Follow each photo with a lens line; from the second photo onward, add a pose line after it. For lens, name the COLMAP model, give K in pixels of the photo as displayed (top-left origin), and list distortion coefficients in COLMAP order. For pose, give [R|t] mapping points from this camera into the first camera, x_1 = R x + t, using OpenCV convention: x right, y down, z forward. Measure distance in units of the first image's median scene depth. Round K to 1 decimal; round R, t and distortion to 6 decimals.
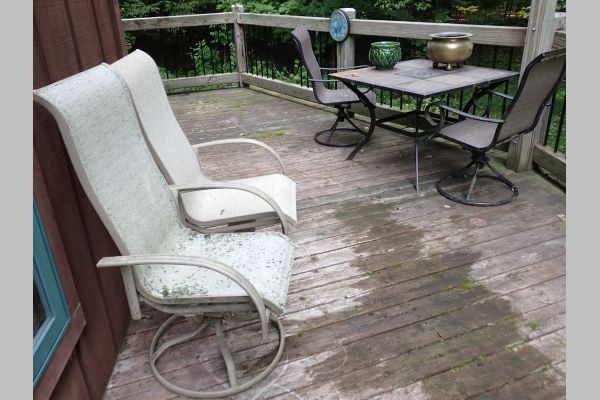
lens RADIAL K [[470.8, 0, 300.0], [0, 470.8, 200.0], [0, 0, 1]] dist [-0.000652, 0.001572]
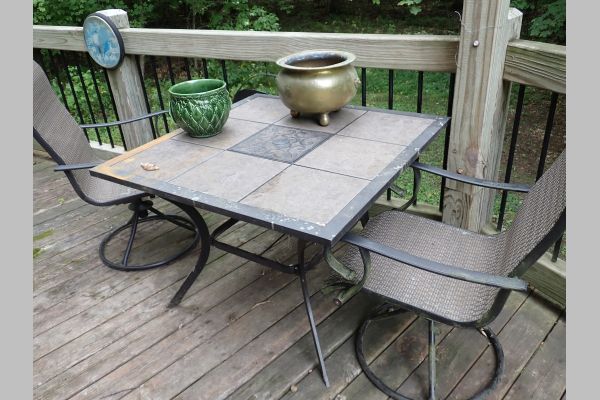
lens RADIAL K [[490.7, 0, 300.0], [0, 490.7, 200.0], [0, 0, 1]] dist [0.027946, 0.000176]
pose [[0.918287, -0.207590, 0.337129, 0.076931], [0.197715, 0.978183, 0.063778, -0.220115], [-0.343014, 0.008089, 0.939296, 0.453905]]
